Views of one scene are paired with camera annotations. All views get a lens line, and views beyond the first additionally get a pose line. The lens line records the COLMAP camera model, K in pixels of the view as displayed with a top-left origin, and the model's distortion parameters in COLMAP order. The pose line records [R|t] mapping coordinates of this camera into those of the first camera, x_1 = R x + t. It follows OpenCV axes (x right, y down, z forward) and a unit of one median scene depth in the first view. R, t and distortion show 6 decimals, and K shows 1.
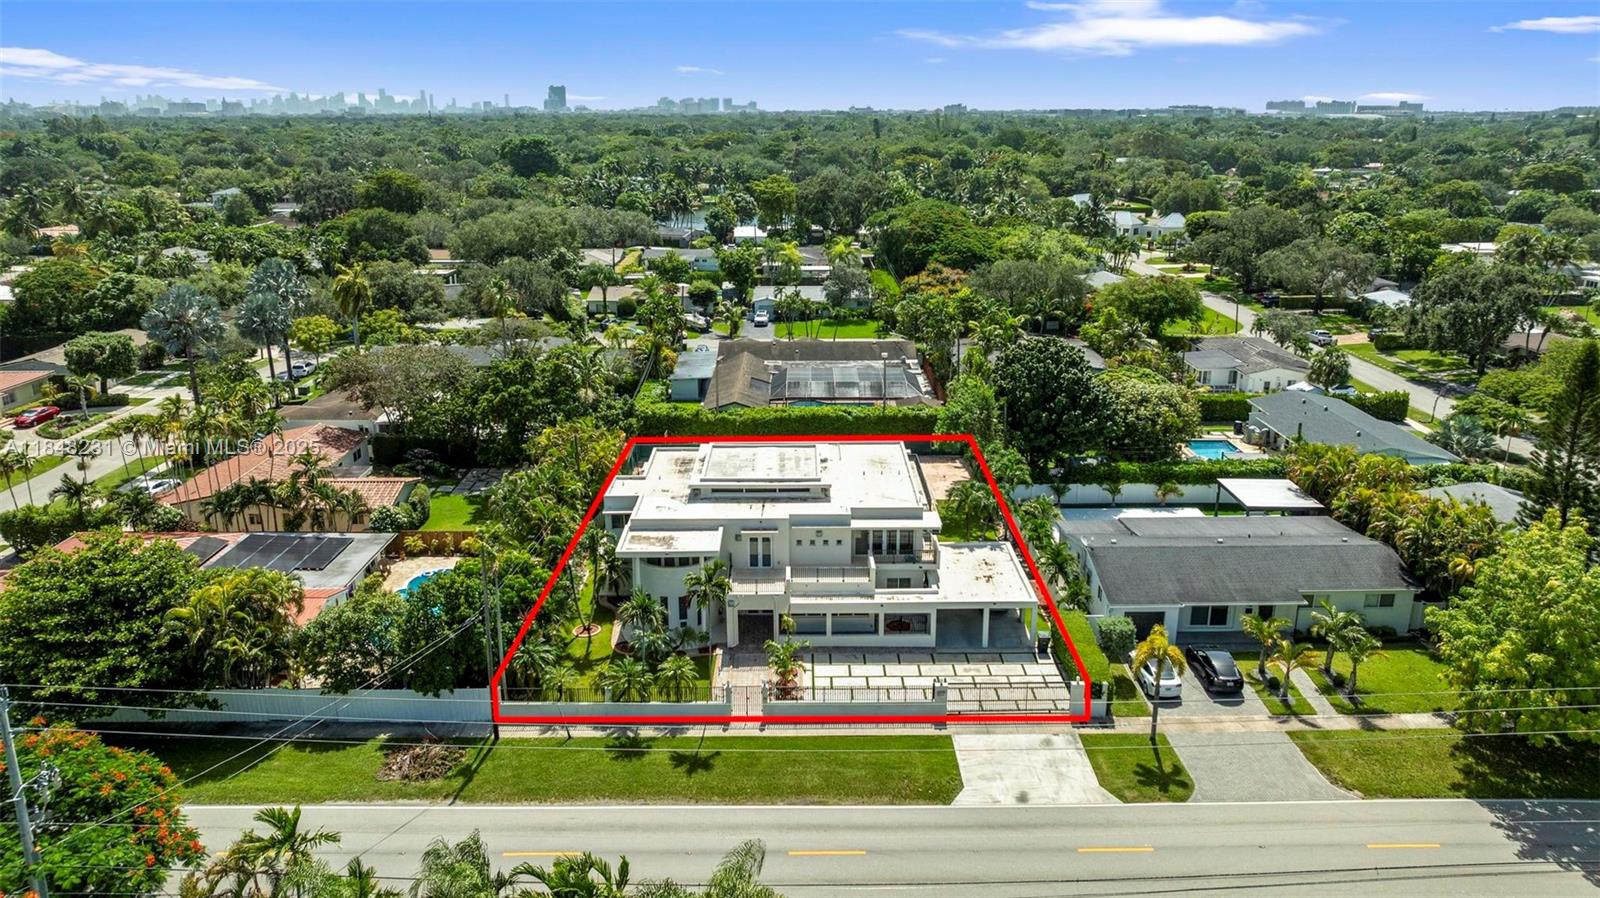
lens RADIAL K [[1131.4, 0, 803.5], [0, 1131.4, 440.3], [0, 0, 1]] dist [-0.025656, 0.014426]
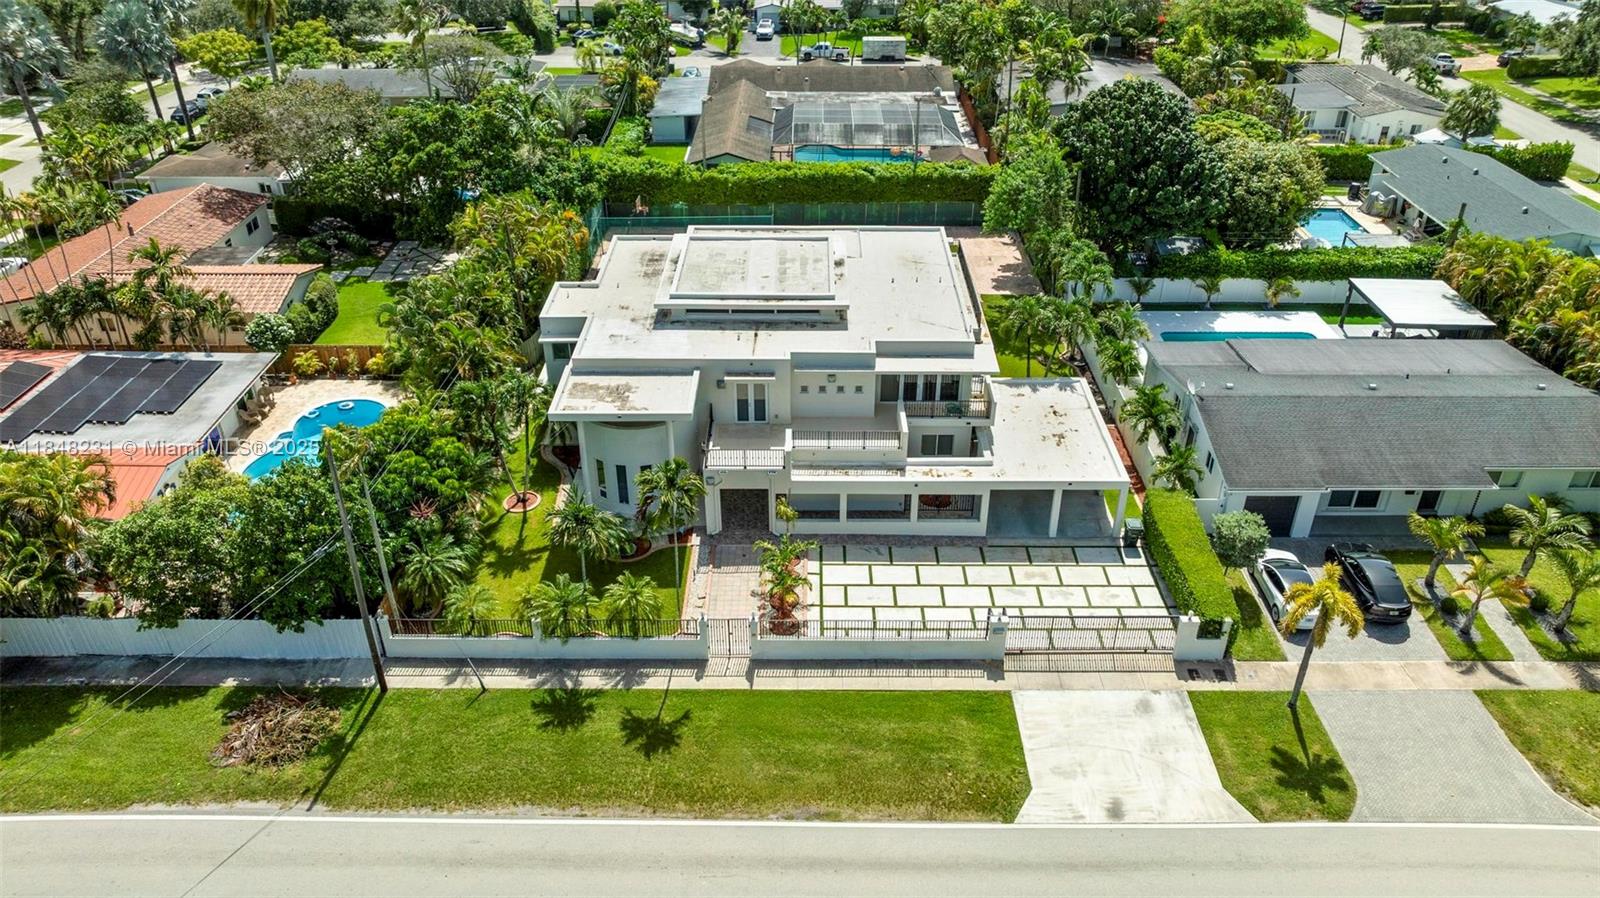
lens RADIAL K [[1131.4, 0, 801.5], [0, 1131.4, 436.9], [0, 0, 1]] dist [-0.025656, 0.014426]
pose [[0.999907, 0.009645, -0.009623, 0.001672], [-0.006911, 0.967757, 0.251792, -0.060111], [0.011741, -0.251702, 0.967733, 0.263578]]
